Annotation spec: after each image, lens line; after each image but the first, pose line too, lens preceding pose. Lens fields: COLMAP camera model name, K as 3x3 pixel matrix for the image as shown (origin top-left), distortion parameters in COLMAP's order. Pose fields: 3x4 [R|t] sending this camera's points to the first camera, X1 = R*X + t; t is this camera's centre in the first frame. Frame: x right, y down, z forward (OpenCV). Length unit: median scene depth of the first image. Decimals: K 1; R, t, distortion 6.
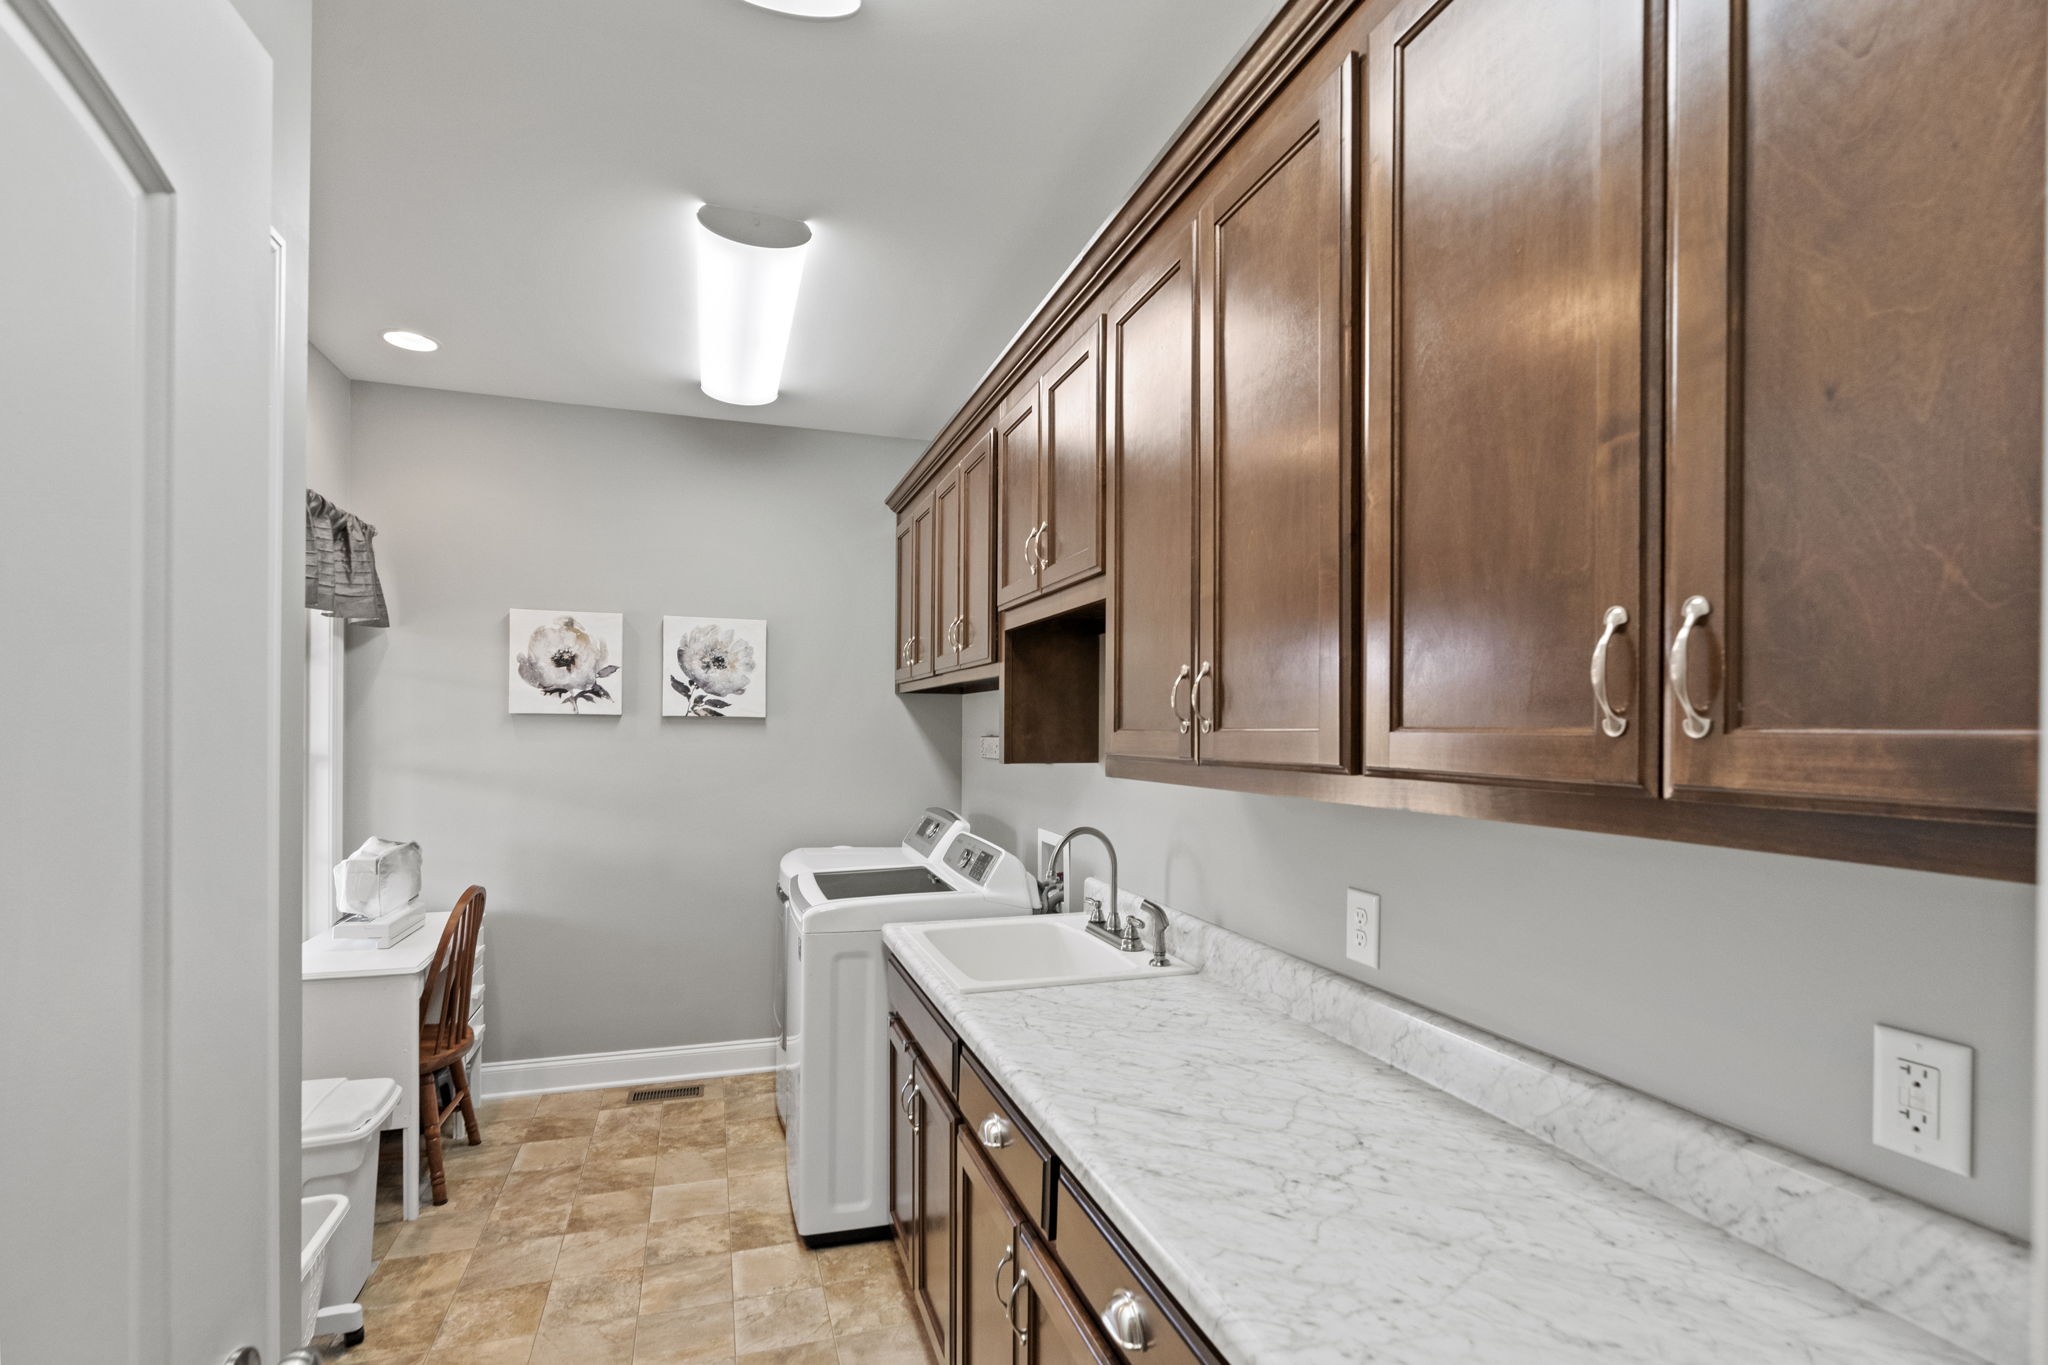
lens RADIAL K [[953.8, 0, 1021.6], [0, 953.8, 727.1], [0, 0, 1]] dist [-0.003719, -0.000235]
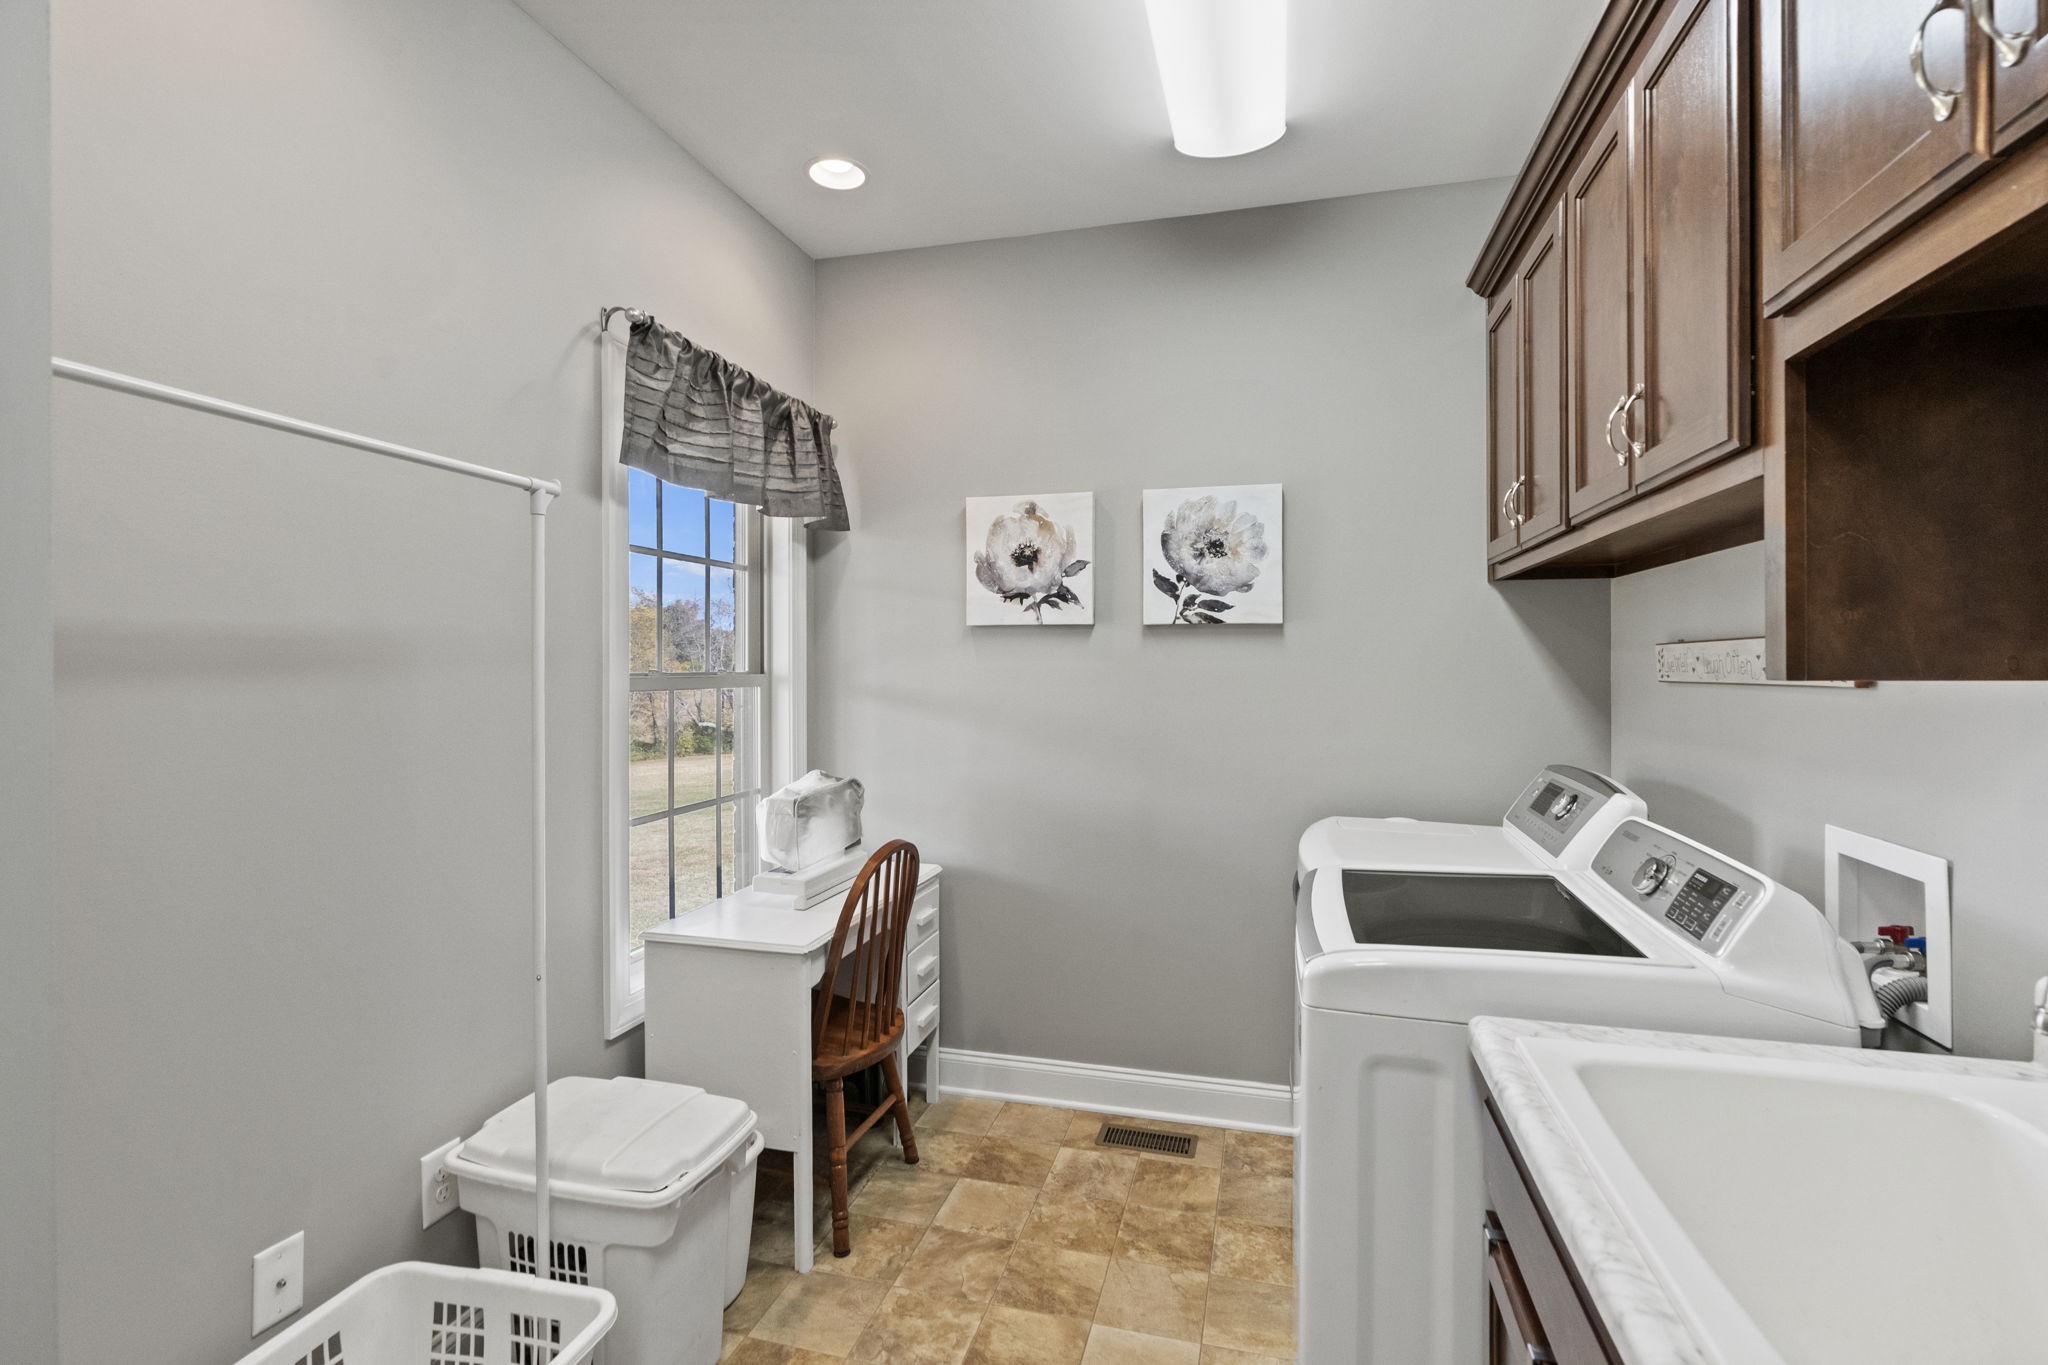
lens RADIAL K [[944.1, 0, 1019.1], [0, 944.1, 667.9], [0, 0, 1]] dist [-0.011909, -0.000179]
pose [[0.832337, -0.007867, -0.554215, -0.053513], [0.009624, 0.999954, 0.000259, 0.022506], [0.554187, -0.005549, 0.832374, 0.360376]]
